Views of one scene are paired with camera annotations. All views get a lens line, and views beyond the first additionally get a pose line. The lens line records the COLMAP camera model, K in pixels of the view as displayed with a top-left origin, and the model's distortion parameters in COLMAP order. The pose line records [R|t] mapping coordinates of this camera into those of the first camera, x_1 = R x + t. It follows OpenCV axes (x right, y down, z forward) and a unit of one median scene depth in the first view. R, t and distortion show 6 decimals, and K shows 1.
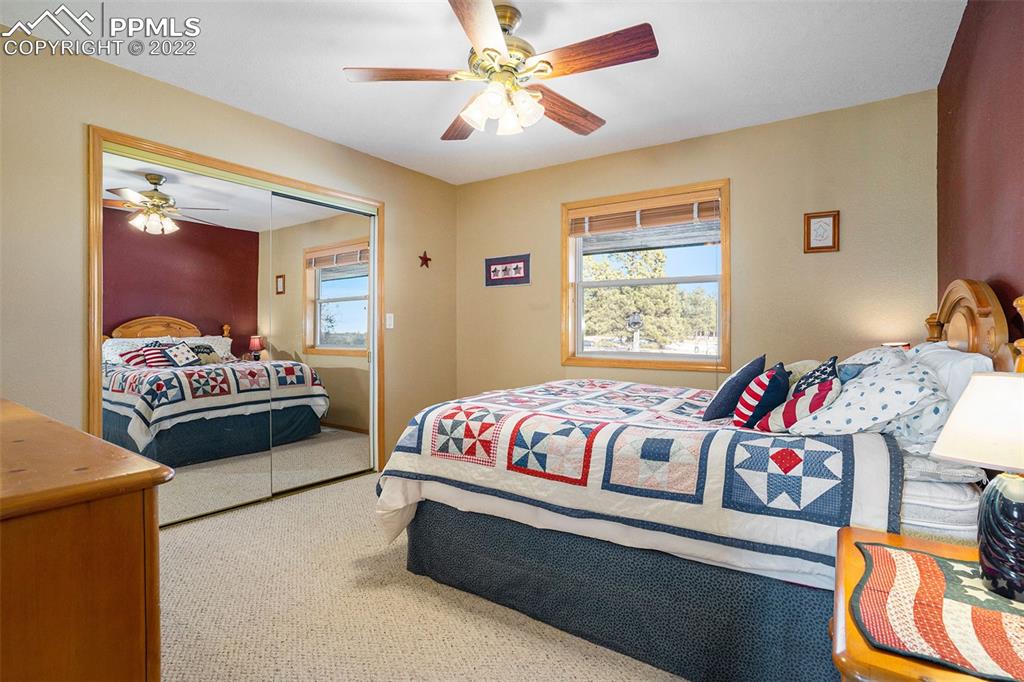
lens RADIAL K [[509.7, 0, 508.8], [0, 509.7, 340.0], [0, 0, 1]] dist [-0.027142, 0.001947]
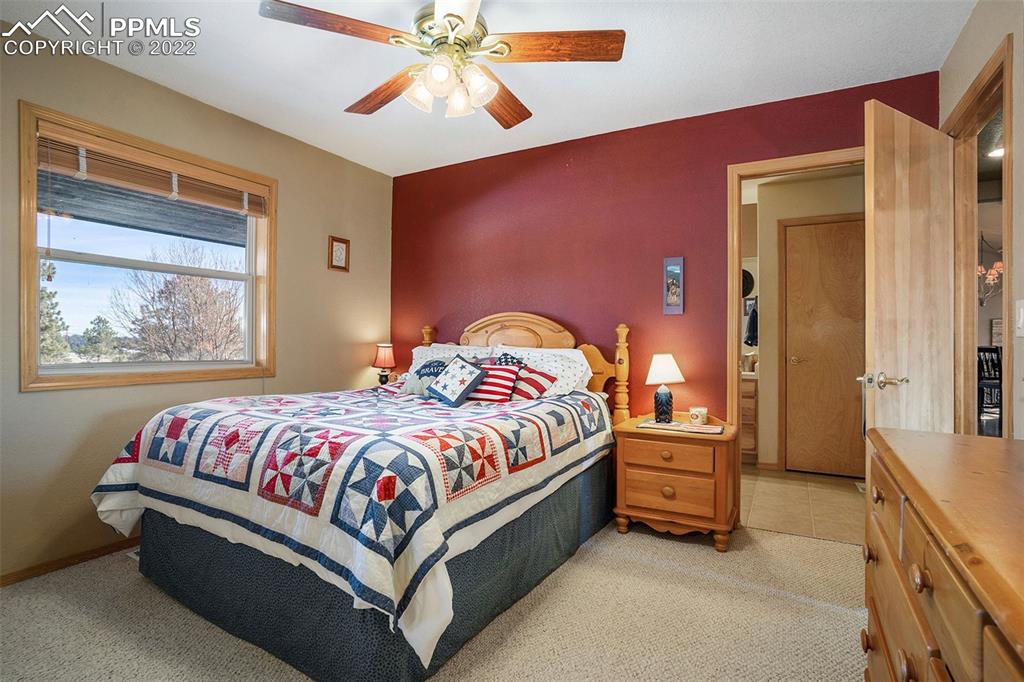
lens RADIAL K [[509.7, 0, 508.0], [0, 509.7, 339.7], [0, 0, 1]] dist [-0.027142, 0.001947]
pose [[-0.078765, -0.005659, 0.996877, -0.909218], [0.007645, 0.999951, 0.006281, -0.015191], [-0.996864, 0.008116, -0.078717, 0.979379]]
